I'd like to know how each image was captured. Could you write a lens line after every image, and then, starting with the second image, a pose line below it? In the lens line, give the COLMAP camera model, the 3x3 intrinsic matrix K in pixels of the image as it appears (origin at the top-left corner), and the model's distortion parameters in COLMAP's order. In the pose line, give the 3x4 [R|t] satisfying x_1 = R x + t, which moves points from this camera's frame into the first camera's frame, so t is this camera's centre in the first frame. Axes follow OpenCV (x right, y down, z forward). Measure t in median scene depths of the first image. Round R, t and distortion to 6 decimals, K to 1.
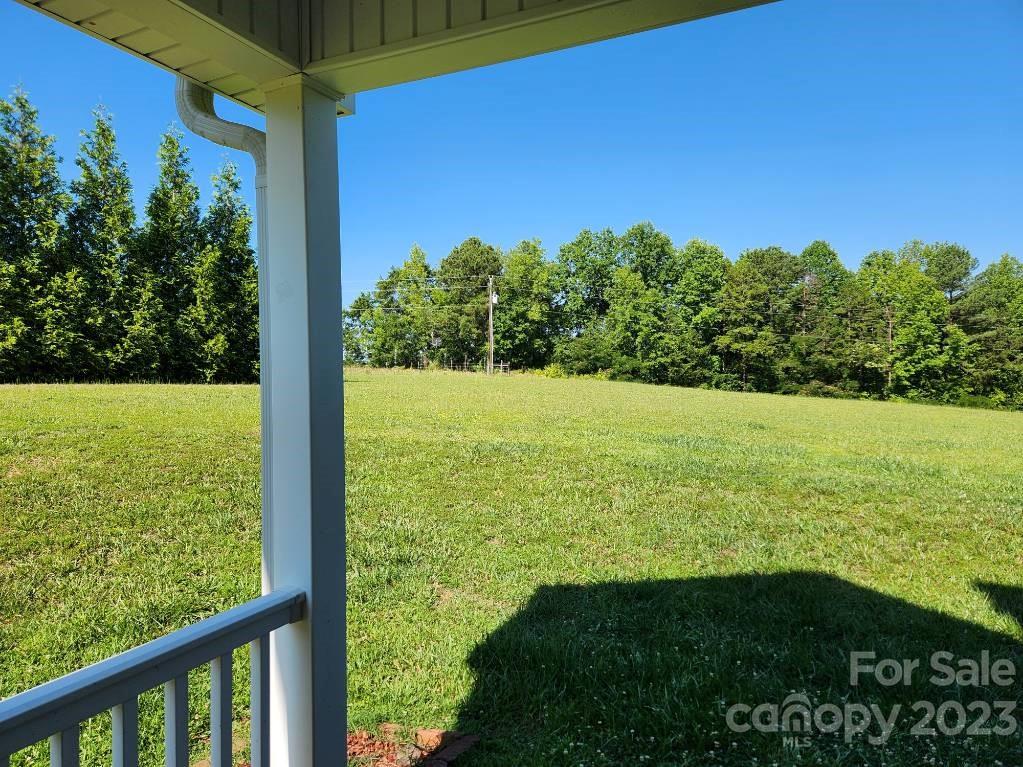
lens RADIAL K [[687.0, 0, 519.0], [0, 687.0, 377.7], [0, 0, 1]] dist [0.085105, -0.074645]
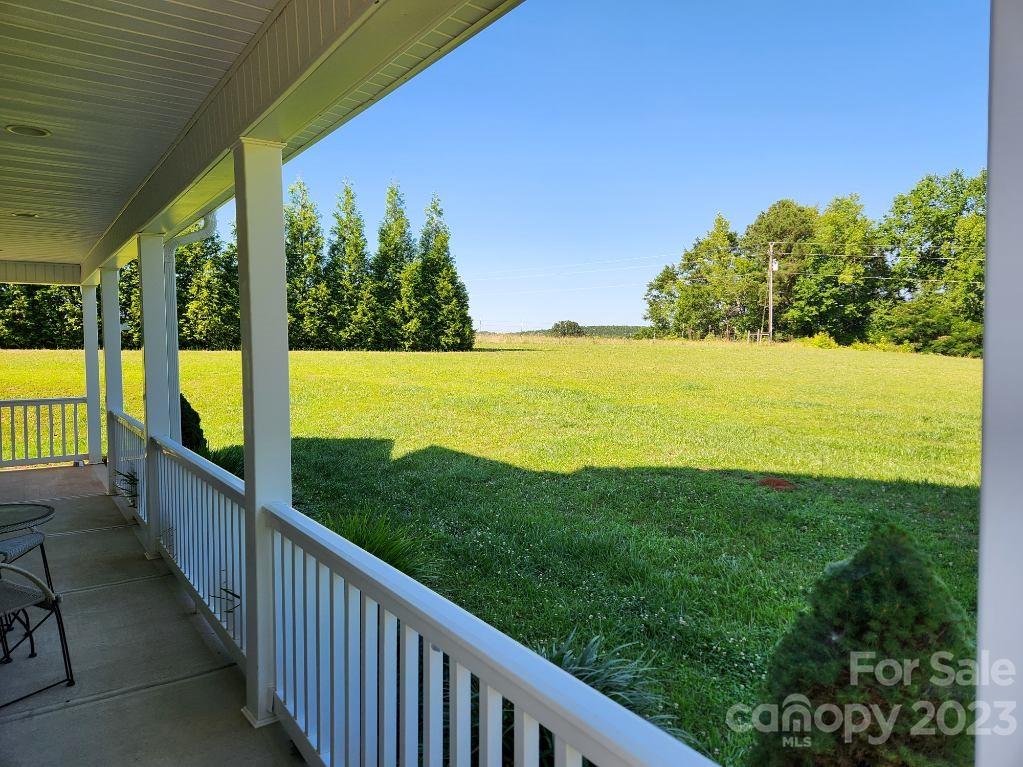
lens RADIAL K [[693.8, 0, 509.2], [0, 693.8, 379.4], [0, 0, 1]] dist [0.087771, -0.077574]
pose [[0.857806, 0.027546, -0.513235, 0.509437], [-0.002778, 0.998797, 0.048963, -0.005185], [0.513966, -0.040575, 0.856850, -0.179077]]
